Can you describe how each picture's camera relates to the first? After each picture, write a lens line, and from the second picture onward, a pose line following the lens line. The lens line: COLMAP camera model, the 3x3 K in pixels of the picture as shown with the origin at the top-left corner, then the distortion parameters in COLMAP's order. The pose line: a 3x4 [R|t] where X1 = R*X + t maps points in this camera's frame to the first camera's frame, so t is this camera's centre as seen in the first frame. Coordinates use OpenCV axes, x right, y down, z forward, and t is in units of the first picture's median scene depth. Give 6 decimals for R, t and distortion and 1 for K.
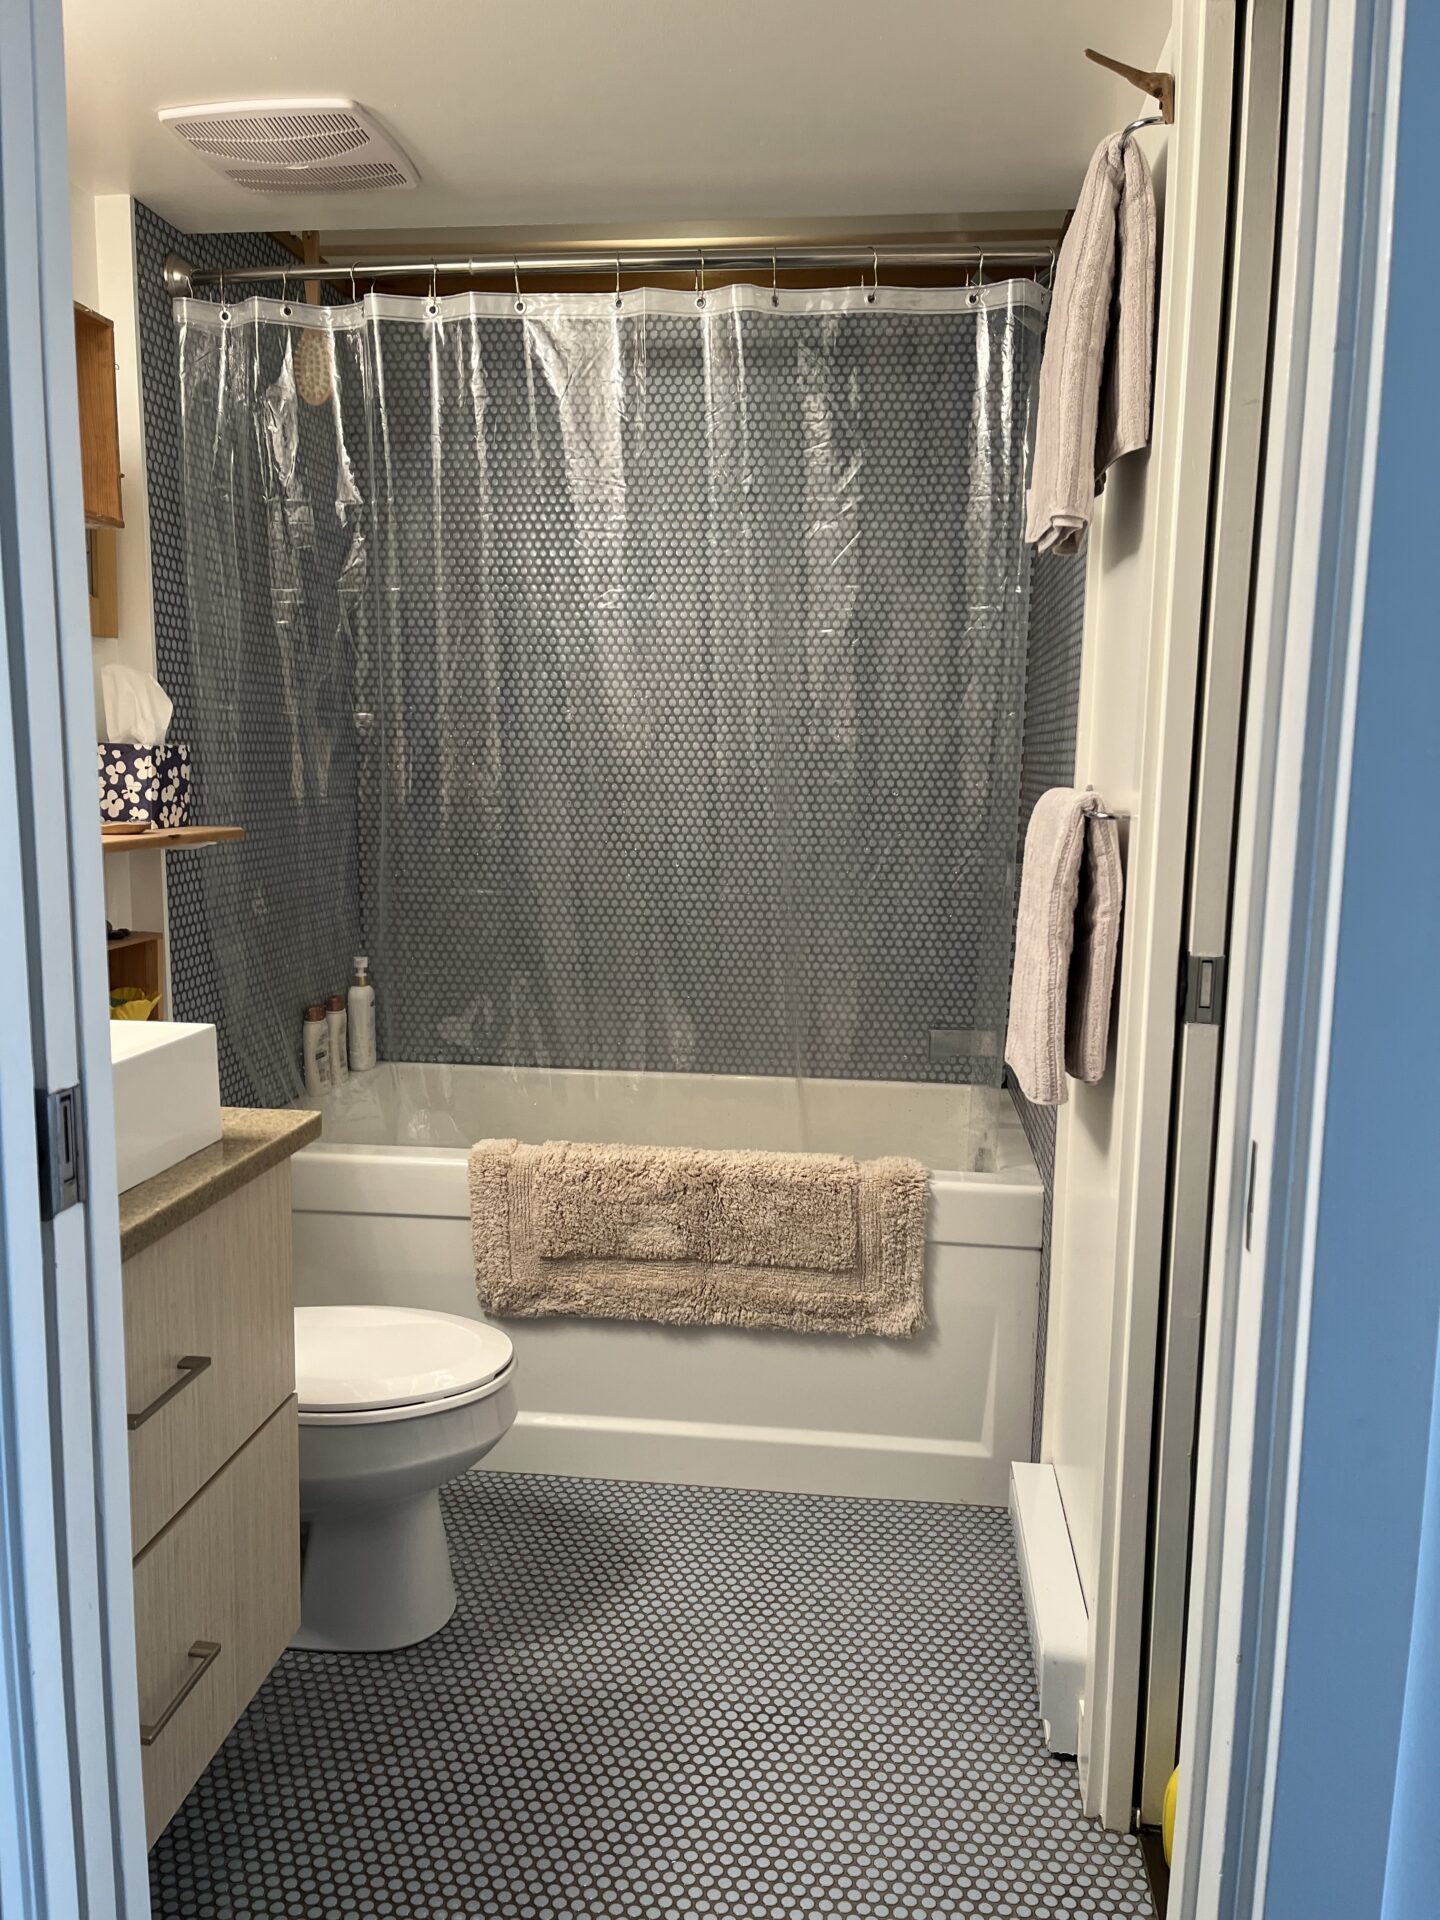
lens RADIAL K [[1447.0, 0, 720.0], [0, 1447.0, 960.0], [0, 0, 1]] dist [0.007959, 0.000906]
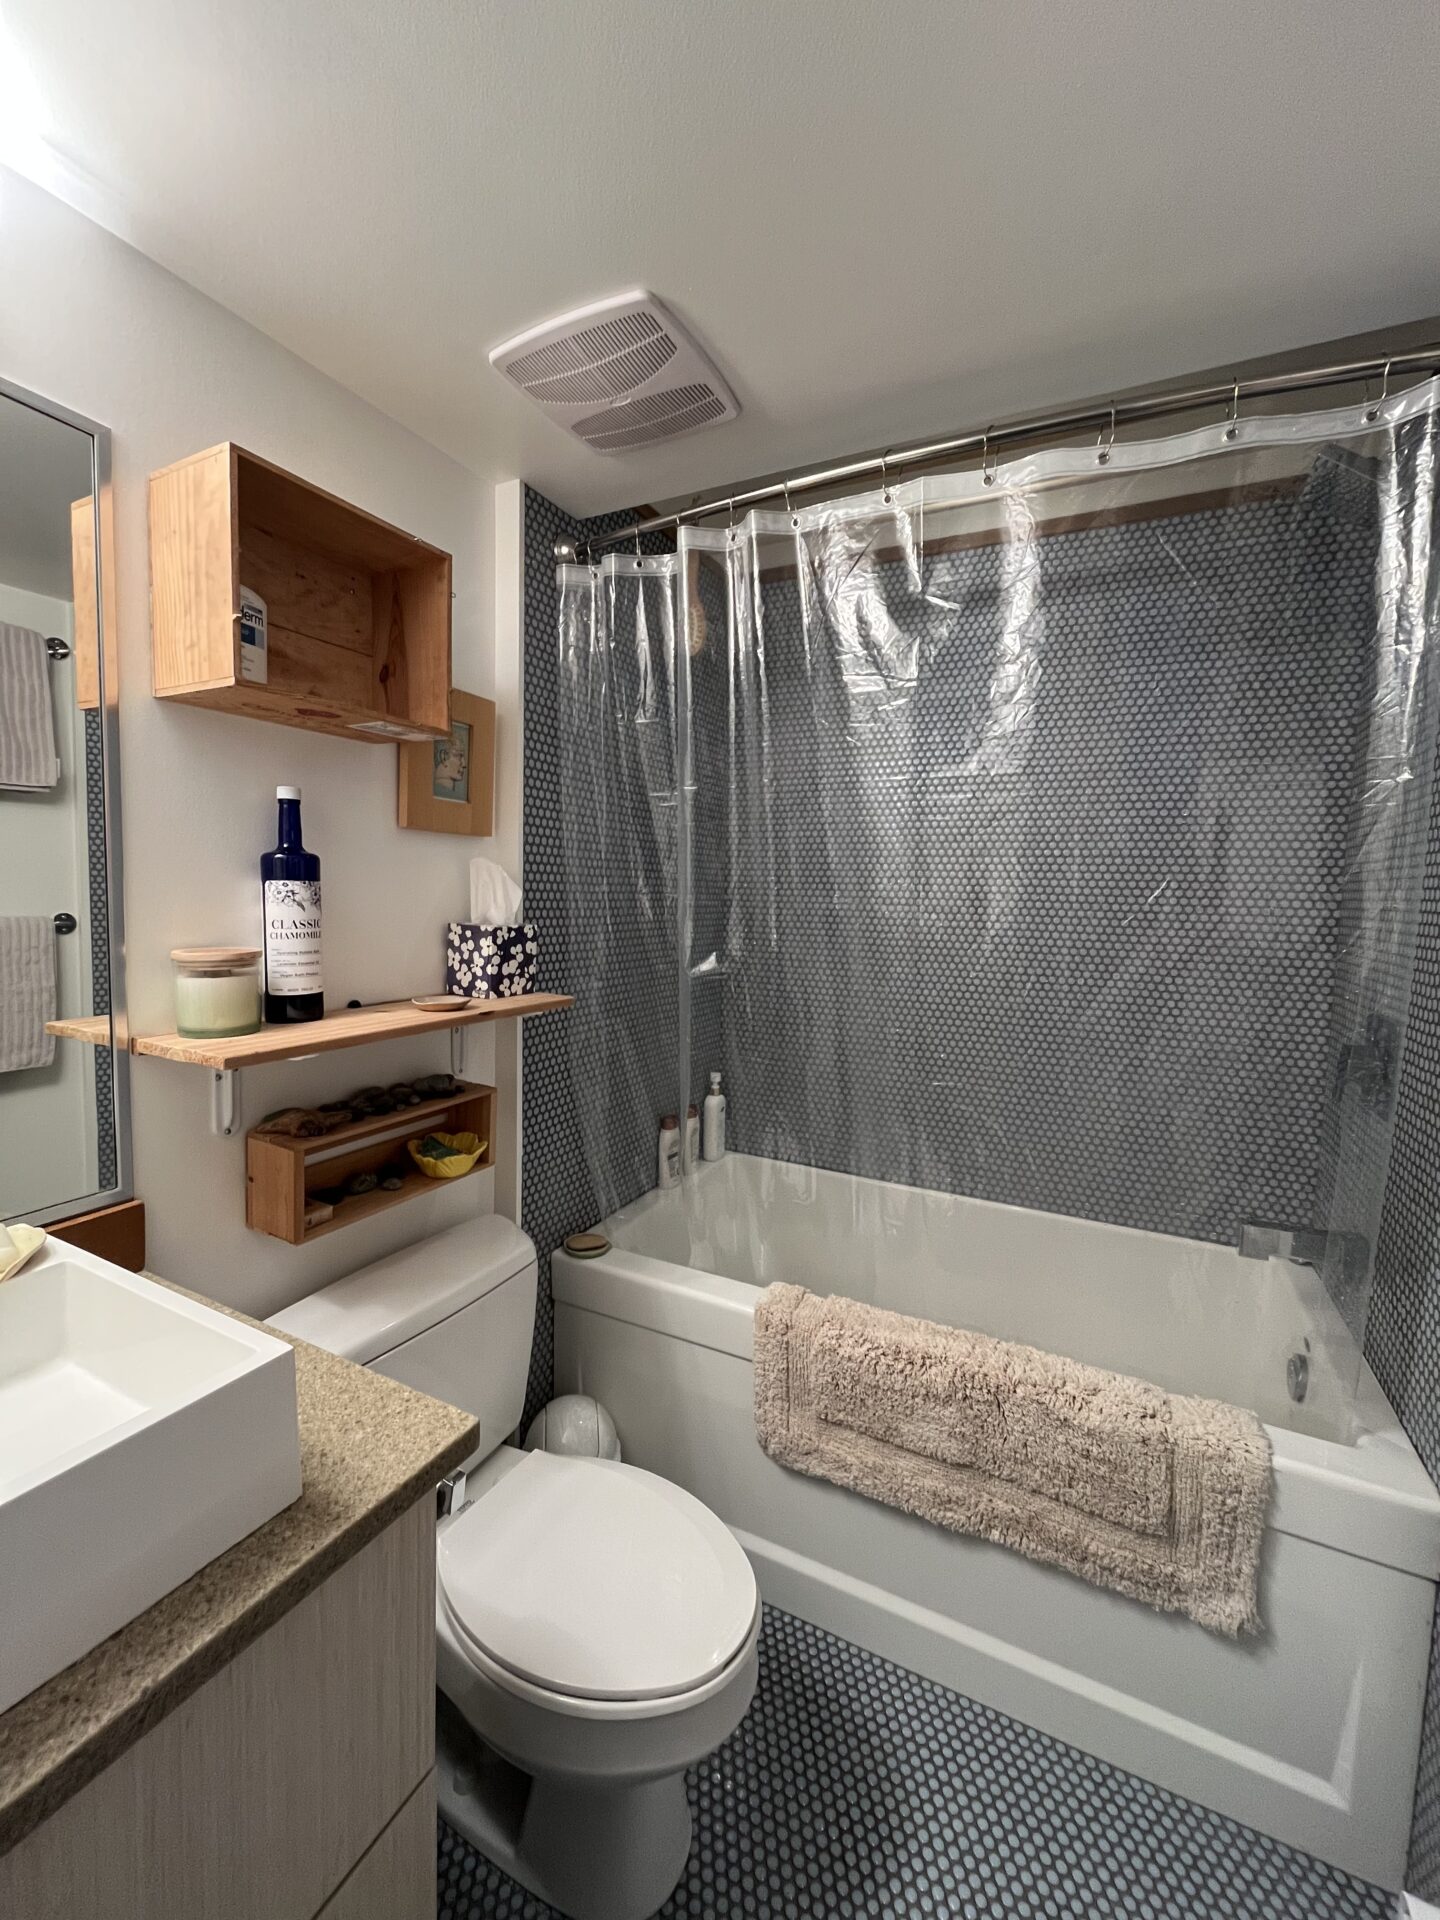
lens RADIAL K [[764.8, 0, 720.0], [0, 764.8, 960.0], [0, 0, 1]] dist [-0.009698, -0.000223]
pose [[0.939217, 0.031621, -0.341865, -0.013410], [-0.052784, 0.997210, -0.052777, -0.095152], [0.339243, 0.067615, 0.938266, 0.471622]]
